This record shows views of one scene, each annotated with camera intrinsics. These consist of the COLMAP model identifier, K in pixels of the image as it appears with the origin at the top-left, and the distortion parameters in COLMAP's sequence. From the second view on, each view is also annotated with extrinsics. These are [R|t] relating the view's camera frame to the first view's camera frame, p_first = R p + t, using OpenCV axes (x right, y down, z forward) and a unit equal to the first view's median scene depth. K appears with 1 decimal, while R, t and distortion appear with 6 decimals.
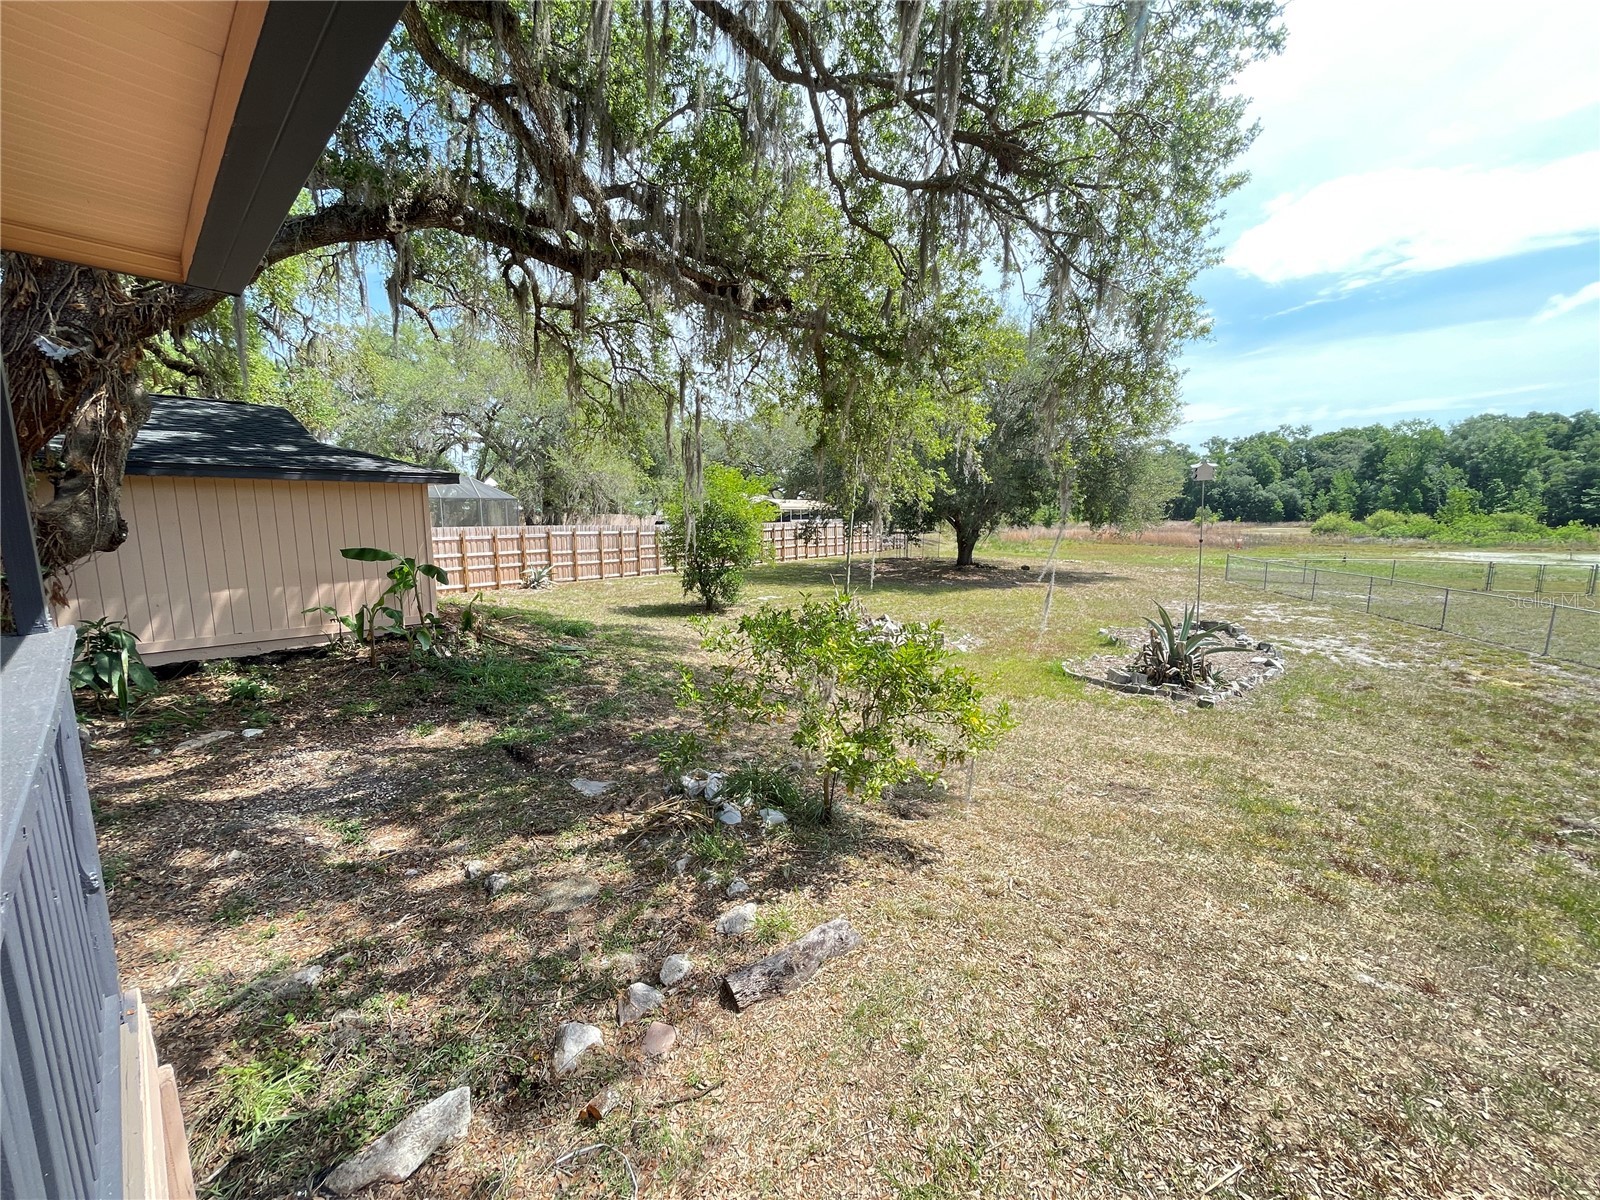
lens RADIAL K [[647.0, 0, 800.4], [0, 647.0, 597.5], [0, 0, 1]] dist [0.000942, 0.000732]
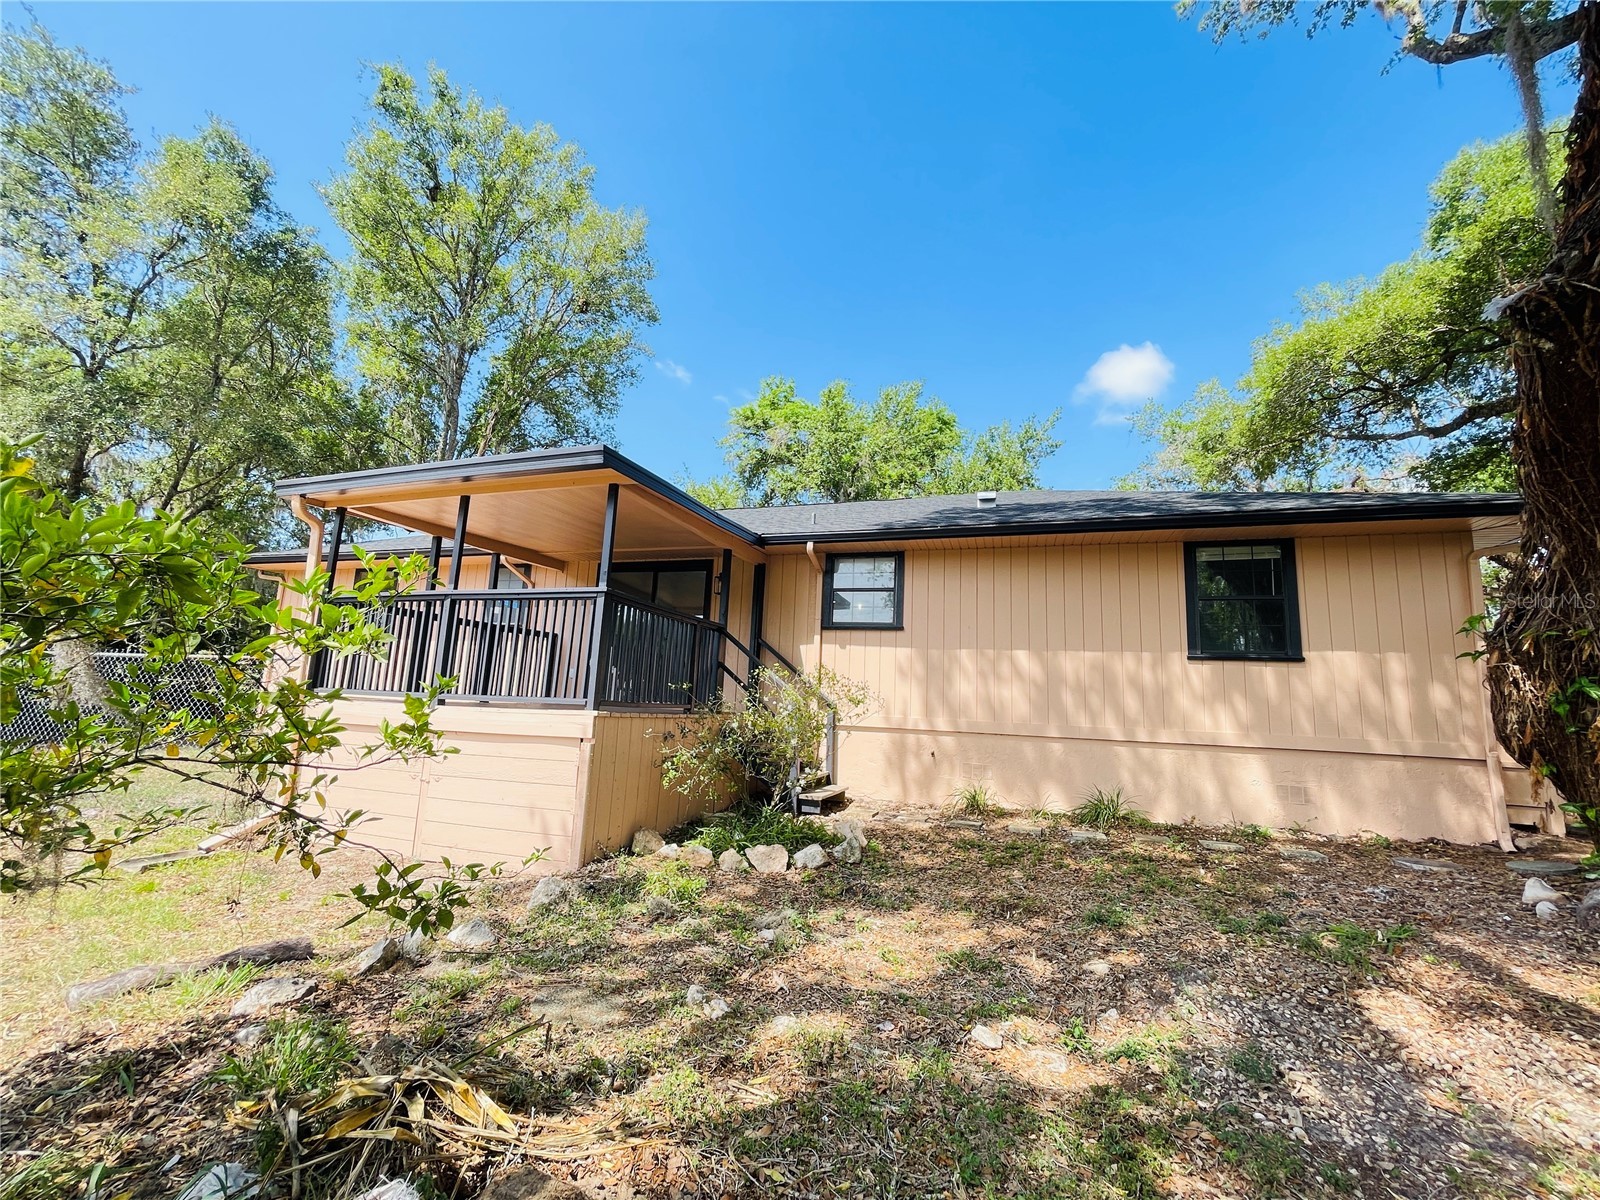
lens RADIAL K [[647.0, 0, 800.4], [0, 647.0, 597.5], [0, 0, 1]] dist [0.000942, 0.000732]
pose [[-0.899209, -0.101045, -0.425691, -0.251211], [-0.097998, 0.994761, -0.029117, 0.041021], [0.426403, 0.015535, -0.904400, 1.769498]]
